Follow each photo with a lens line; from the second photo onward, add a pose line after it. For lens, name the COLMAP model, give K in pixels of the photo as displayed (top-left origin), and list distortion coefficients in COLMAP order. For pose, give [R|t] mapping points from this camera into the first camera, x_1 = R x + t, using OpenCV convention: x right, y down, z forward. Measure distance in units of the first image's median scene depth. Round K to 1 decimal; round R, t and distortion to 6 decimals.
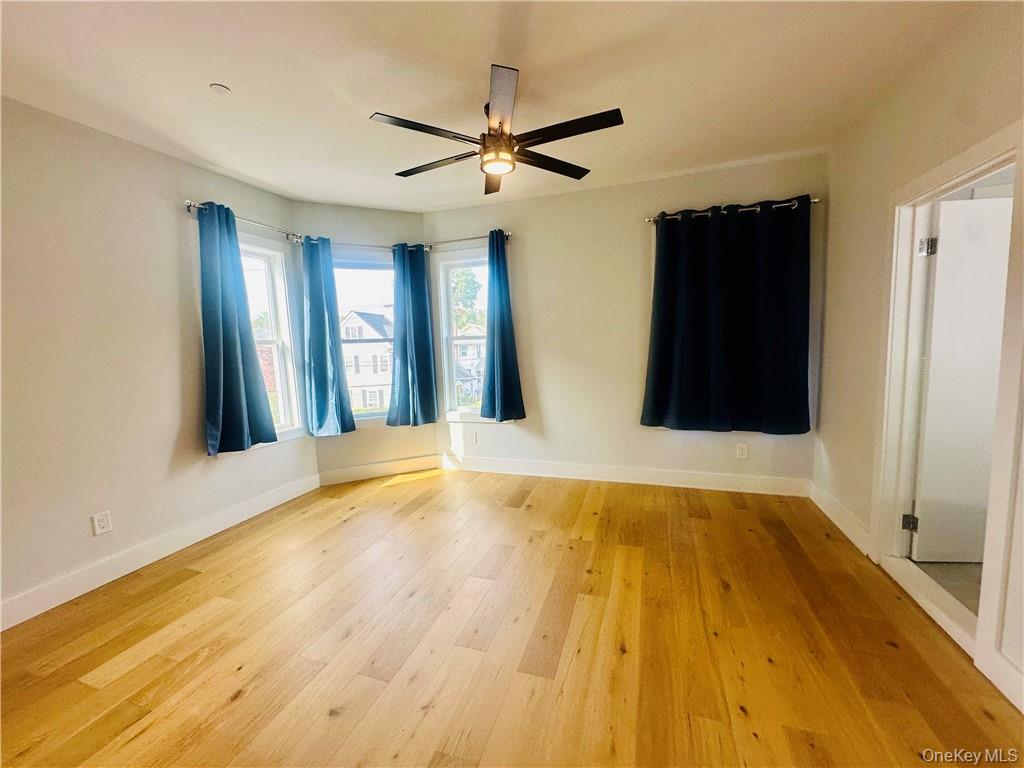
lens RADIAL K [[410.6, 0, 507.9], [0, 410.6, 390.3], [0, 0, 1]] dist [-0.004775, -0.000067]
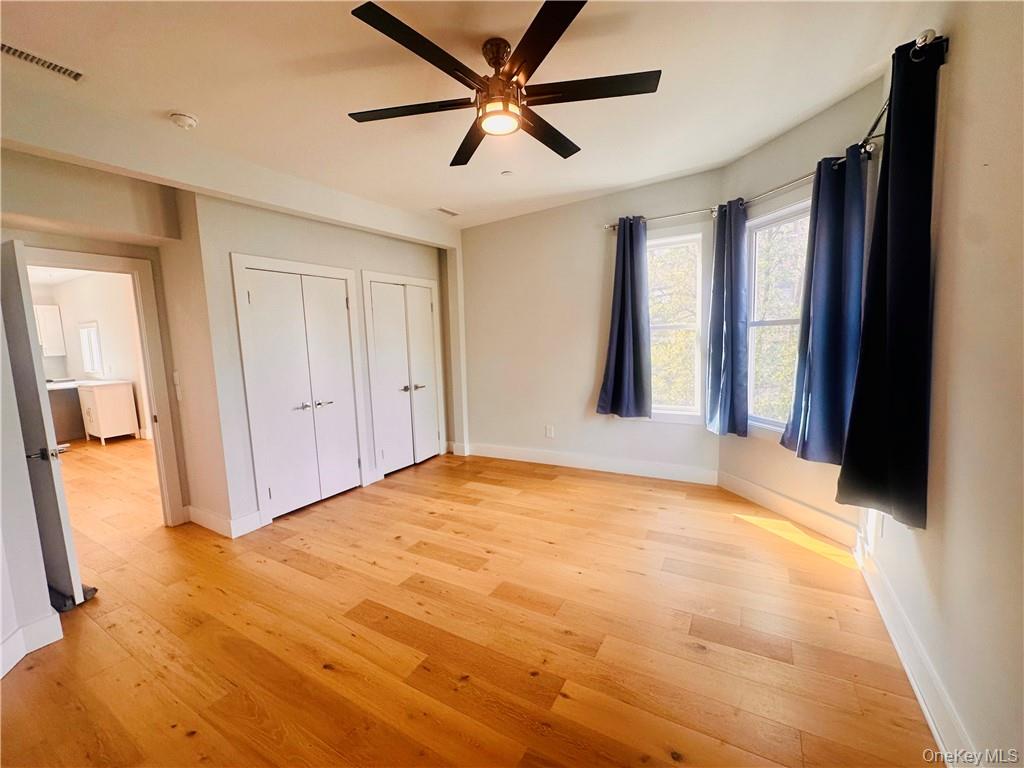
lens RADIAL K [[410.6, 0, 513.5], [0, 410.6, 386.6], [0, 0, 1]] dist [-0.004775, -0.000067]
pose [[-0.197168, 0.152406, -0.968451, 0.579833], [-0.064699, 0.983666, 0.167973, -0.125582], [0.978232, 0.095777, -0.184087, 0.862302]]
